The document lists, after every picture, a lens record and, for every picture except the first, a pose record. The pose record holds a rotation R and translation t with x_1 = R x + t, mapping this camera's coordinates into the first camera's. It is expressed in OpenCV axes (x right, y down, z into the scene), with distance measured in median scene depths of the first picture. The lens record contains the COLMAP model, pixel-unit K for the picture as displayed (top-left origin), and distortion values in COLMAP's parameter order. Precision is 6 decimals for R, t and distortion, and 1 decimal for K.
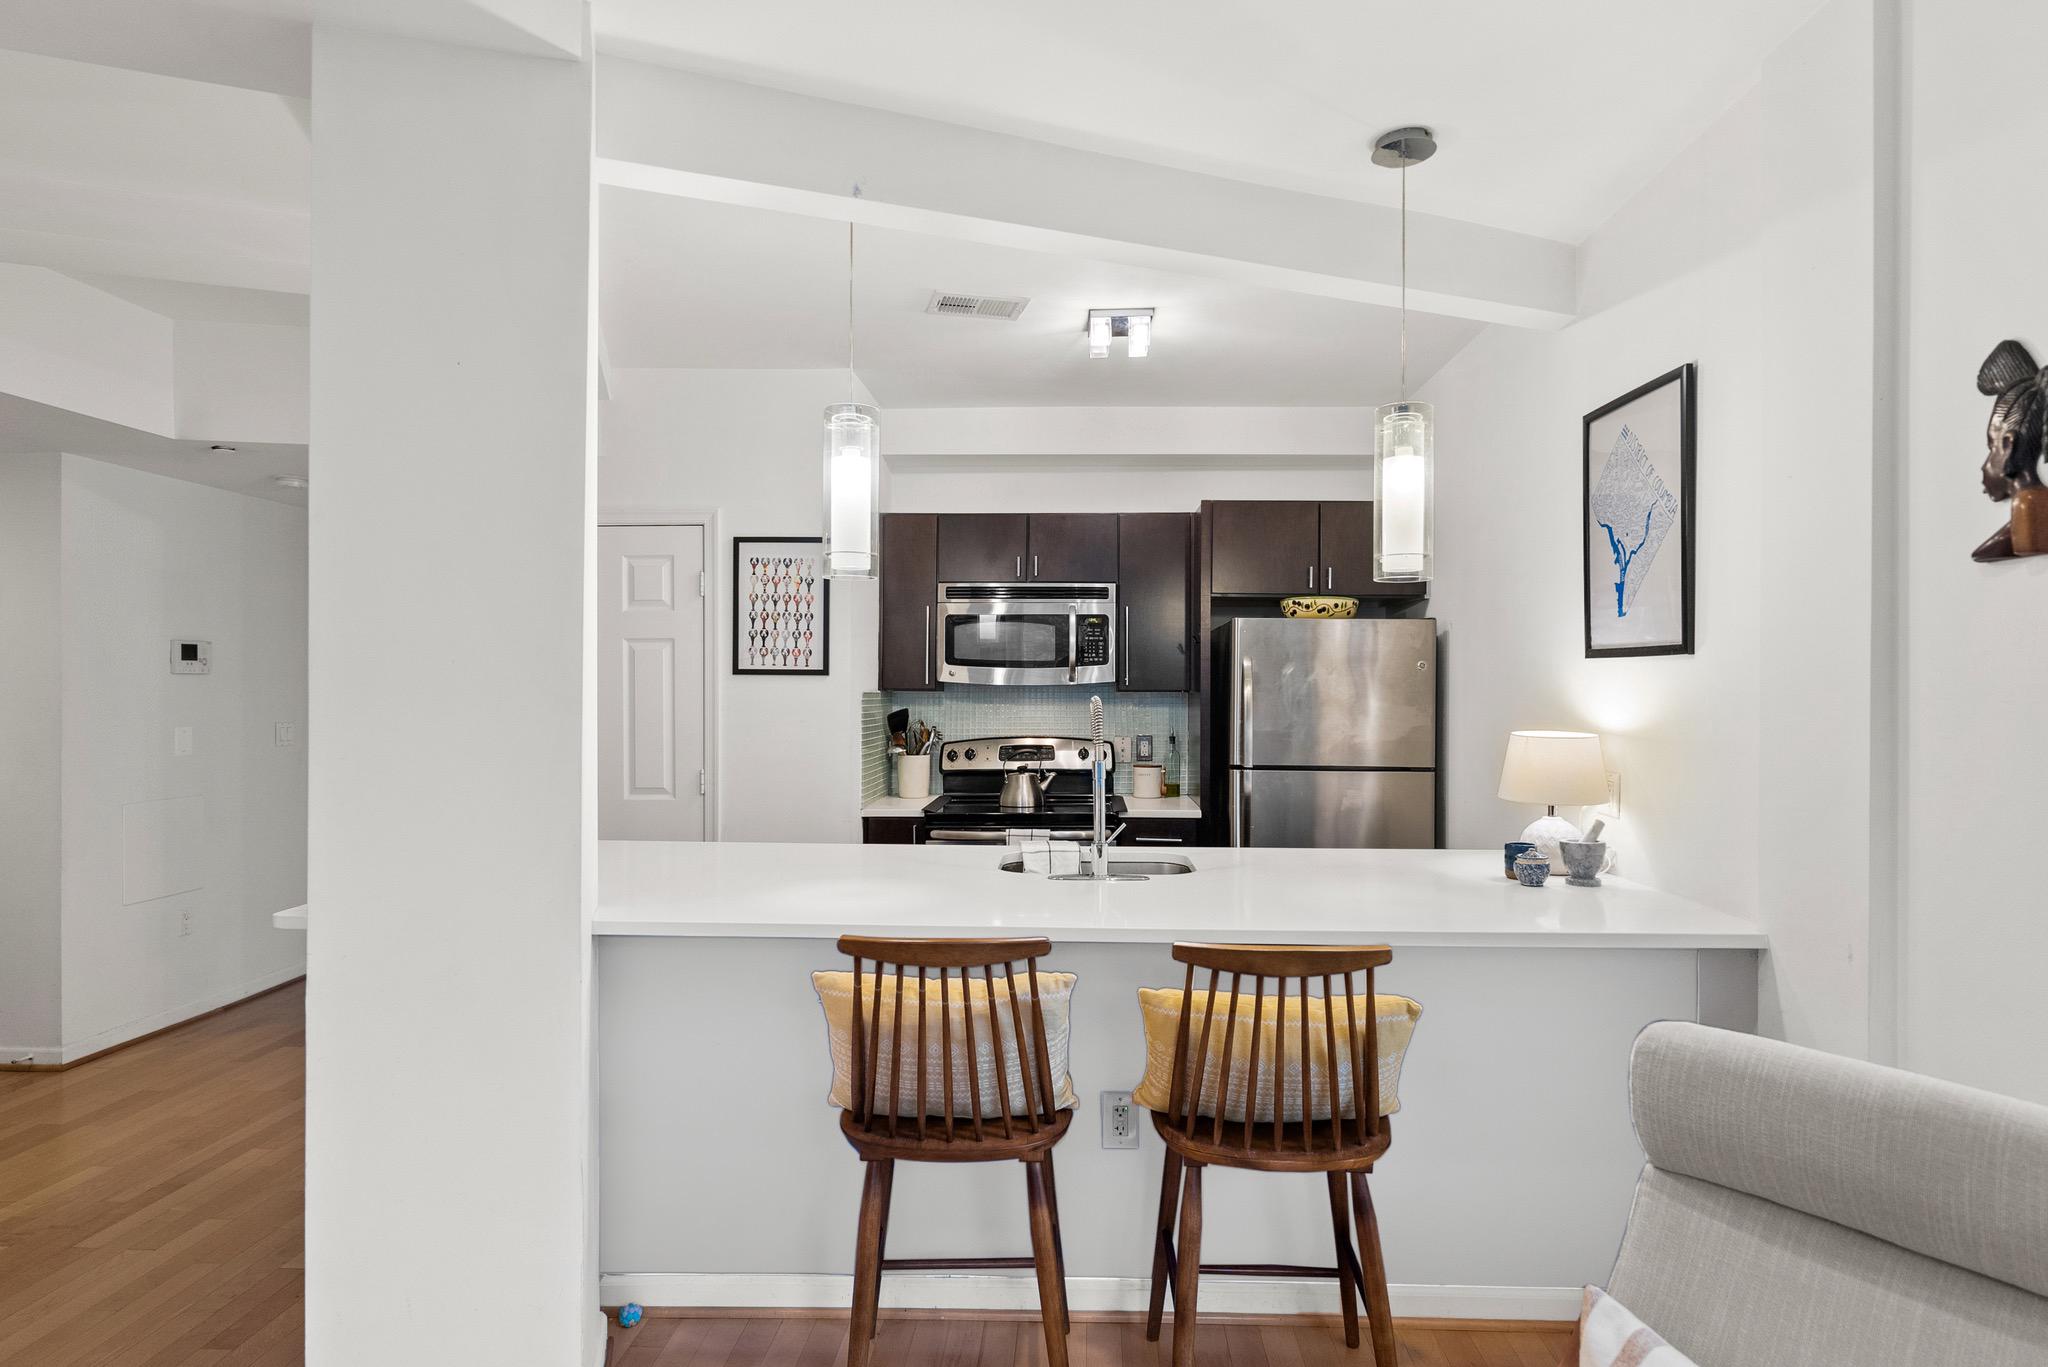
lens RADIAL K [[1098.8, 0, 1029.0], [0, 1098.8, 688.4], [0, 0, 1]] dist [-0.000337, 0.001675]
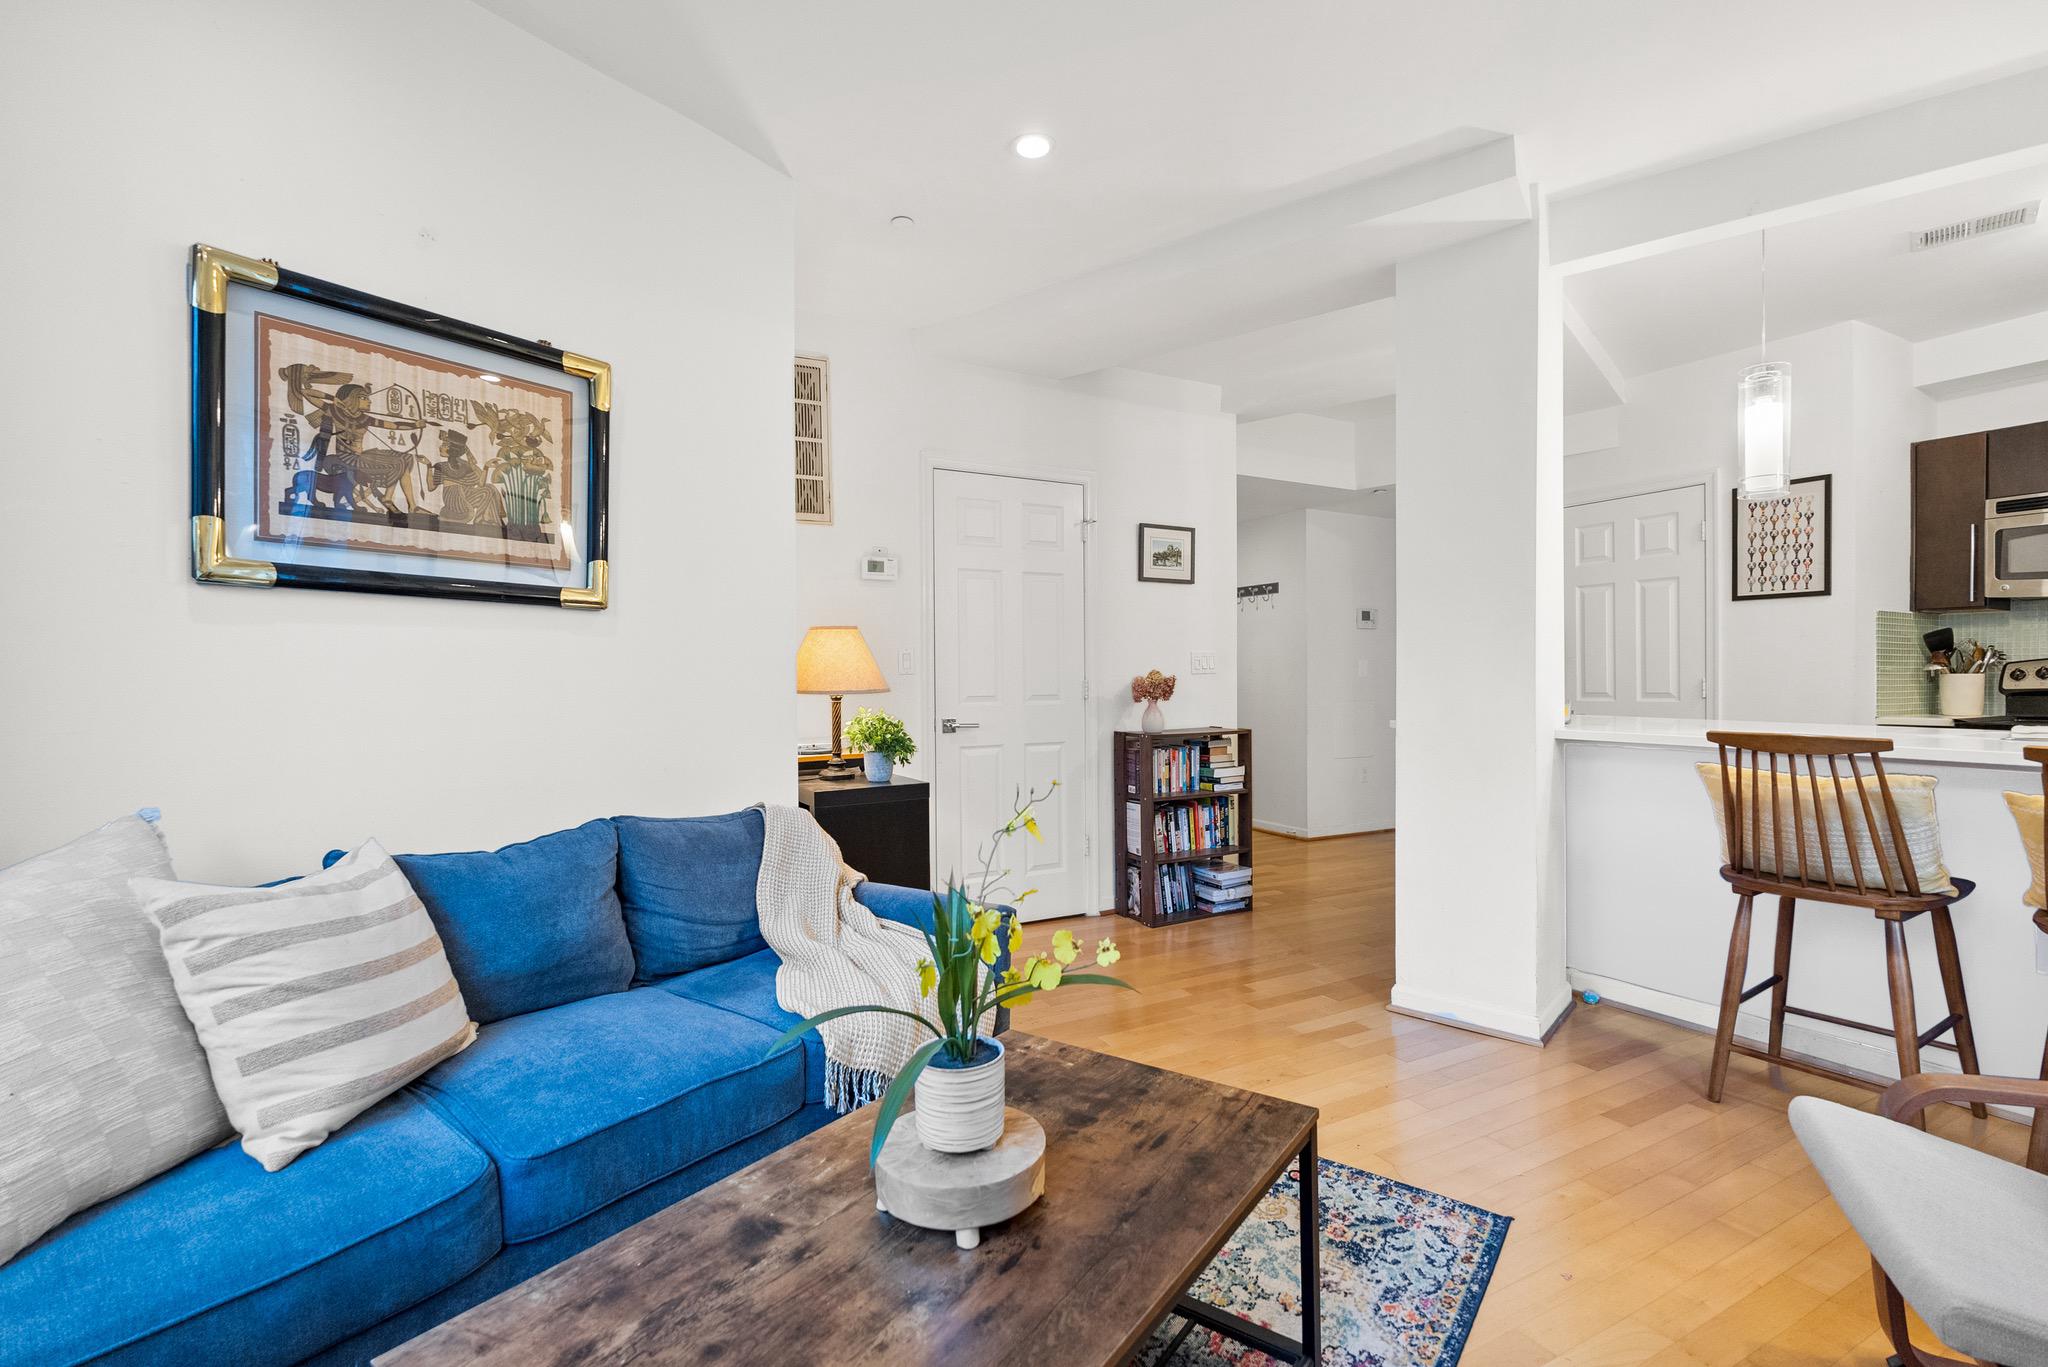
lens RADIAL K [[915.1, 0, 1027.7], [0, 915.1, 683.4], [0, 0, 1]] dist [-0.001454, -0.000758]
pose [[0.518670, 0.000869, -0.854974, 0.195888], [0.005555, 0.999975, 0.004387, 0.070724], [0.854957, -0.007025, 0.518652, -0.203977]]
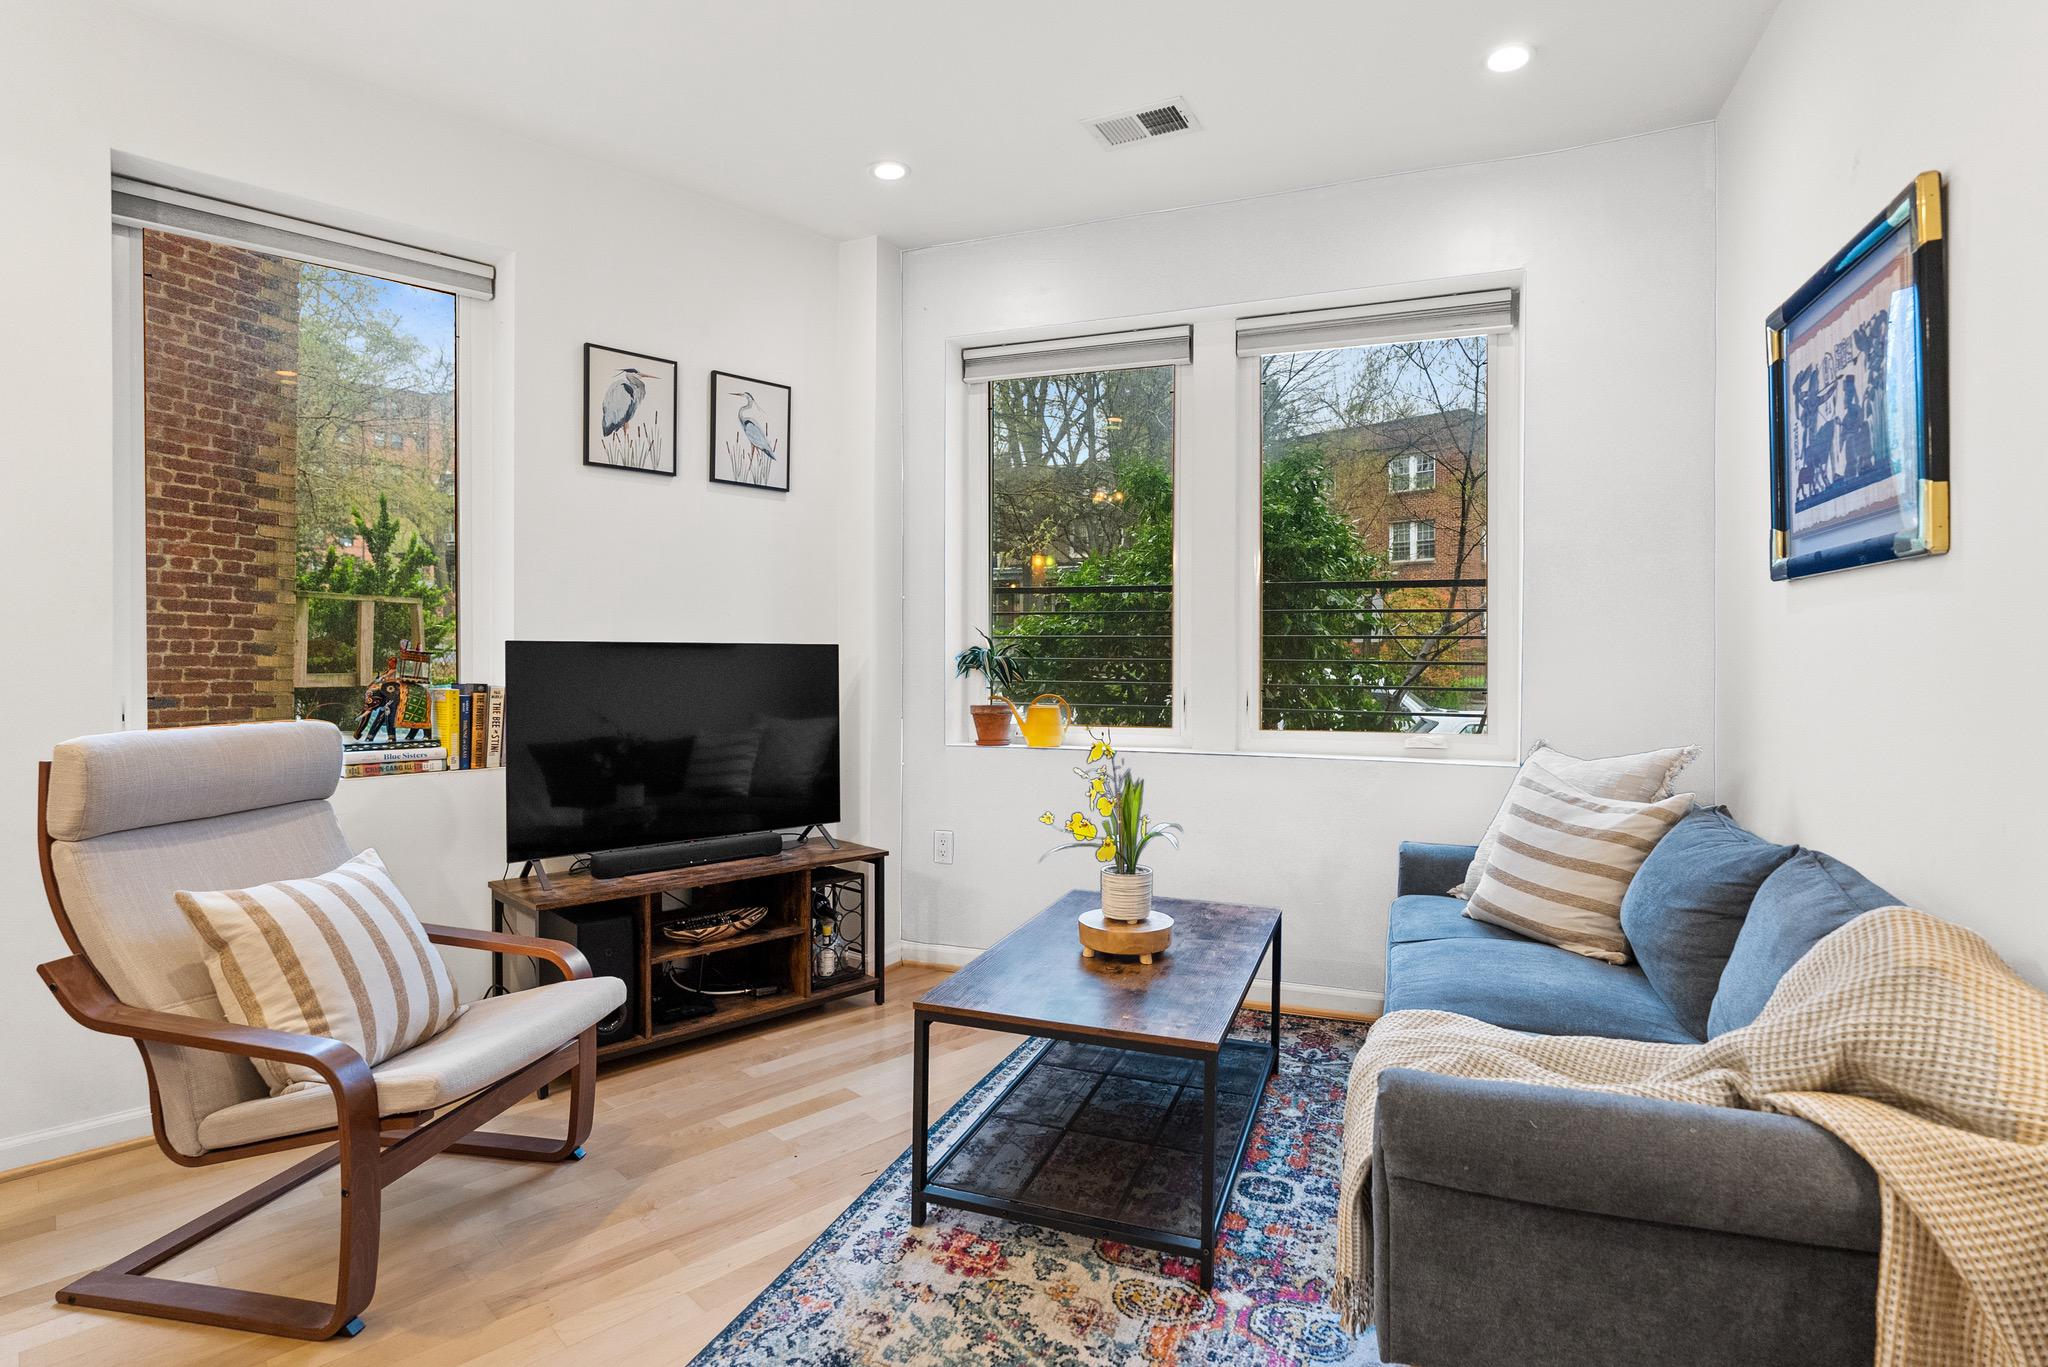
lens RADIAL K [[1048.8, 0, 1024.0], [0, 1048.8, 683.5], [0, 0, 1]] dist [-0.001134, 0.002438]
pose [[-0.731199, -0.016361, 0.681968, -0.427163], [-0.000206, 0.999718, 0.023764, 0.068318], [-0.682164, 0.017236, -0.730996, 0.401325]]
